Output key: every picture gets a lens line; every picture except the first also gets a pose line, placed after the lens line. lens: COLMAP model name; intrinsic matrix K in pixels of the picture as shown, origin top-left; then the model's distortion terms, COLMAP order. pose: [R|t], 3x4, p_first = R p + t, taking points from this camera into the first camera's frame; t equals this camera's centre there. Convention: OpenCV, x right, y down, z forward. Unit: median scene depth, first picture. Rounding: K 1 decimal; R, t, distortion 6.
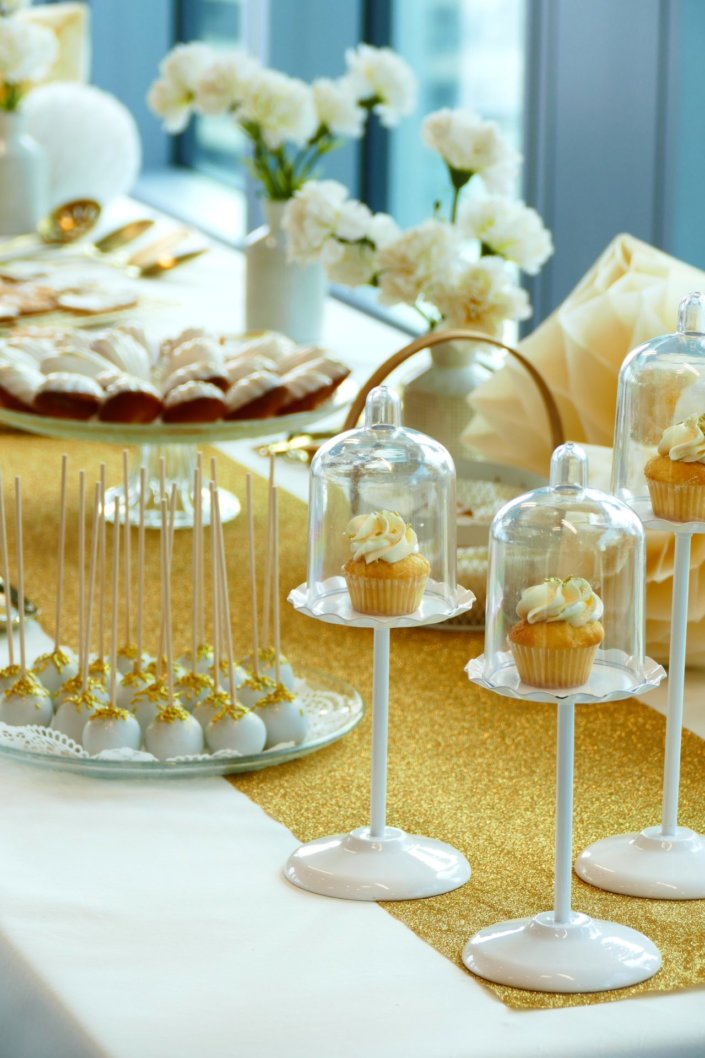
lens RADIAL K [[4355.0, 0, 352.2], [0, 4355.0, 528.7], [0, 0, 1]] dist [-0.197810, 0.000000]
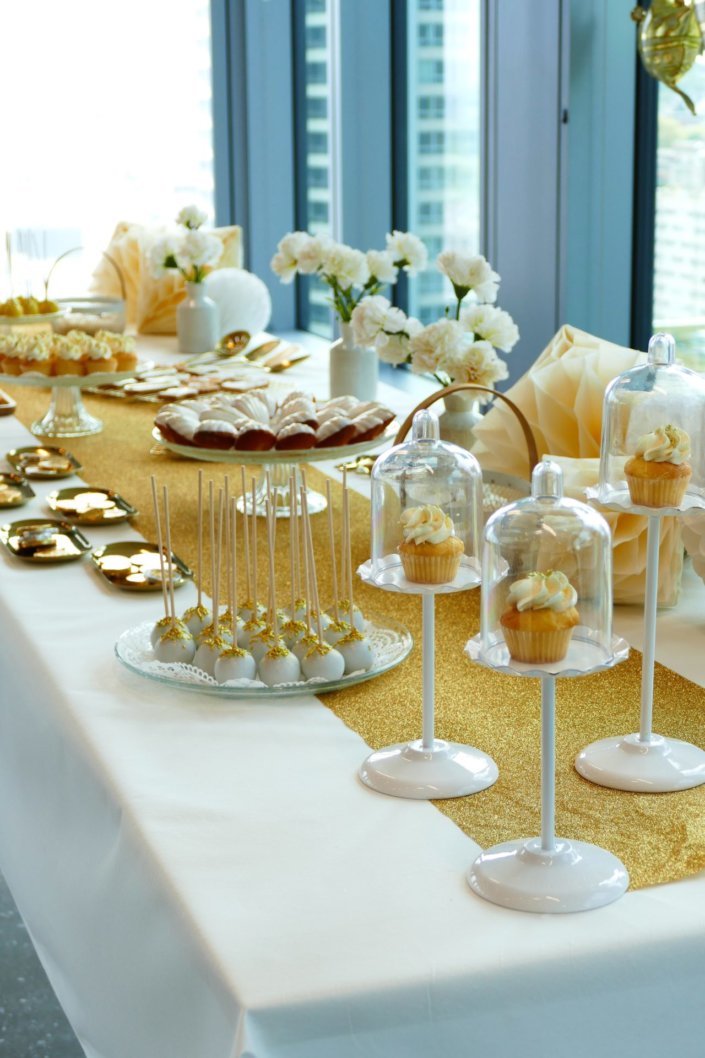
lens RADIAL K [[1906.4, 0, 355.0], [0, 1906.4, 528.3], [0, 0, 1]] dist [-0.036711, 0.000000]
pose [[0.999562, -0.023377, -0.018131, -0.003581], [0.023554, 0.999677, 0.009584, -0.002265], [0.017902, -0.010007, 0.999790, 0.327594]]
